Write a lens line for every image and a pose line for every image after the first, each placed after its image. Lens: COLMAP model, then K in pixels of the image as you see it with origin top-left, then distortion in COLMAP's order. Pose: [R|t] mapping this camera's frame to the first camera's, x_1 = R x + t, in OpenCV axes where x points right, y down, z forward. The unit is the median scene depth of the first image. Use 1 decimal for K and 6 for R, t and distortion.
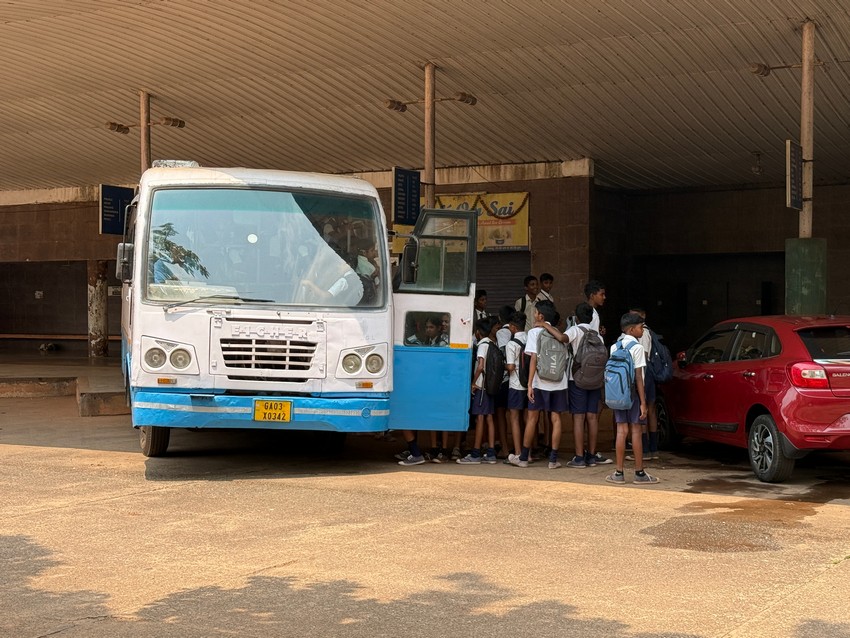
lens RADIAL K [[1372.7, 0, 412.0], [0, 1372.7, 345.0], [0, 0, 1]] dist [0.115418, 0.000000]
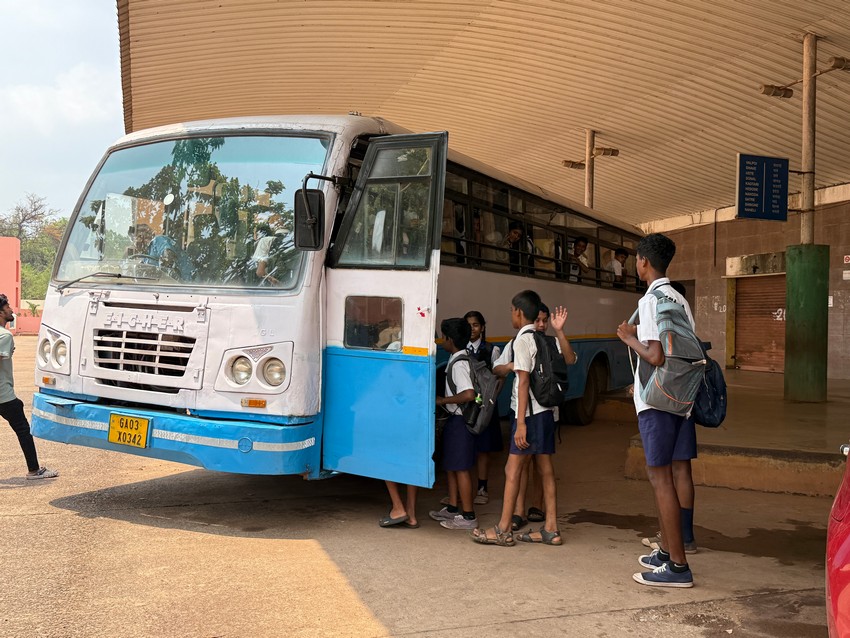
lens RADIAL K [[840.9, 0, 425.4], [0, 840.9, 320.6], [0, 0, 1]] dist [0.093591, 0.000000]
pose [[0.765950, 0.008895, -0.642839, 0.296355], [-0.034061, 0.999061, -0.026759, -0.002940], [0.641998, 0.042391, 0.765534, 0.736626]]
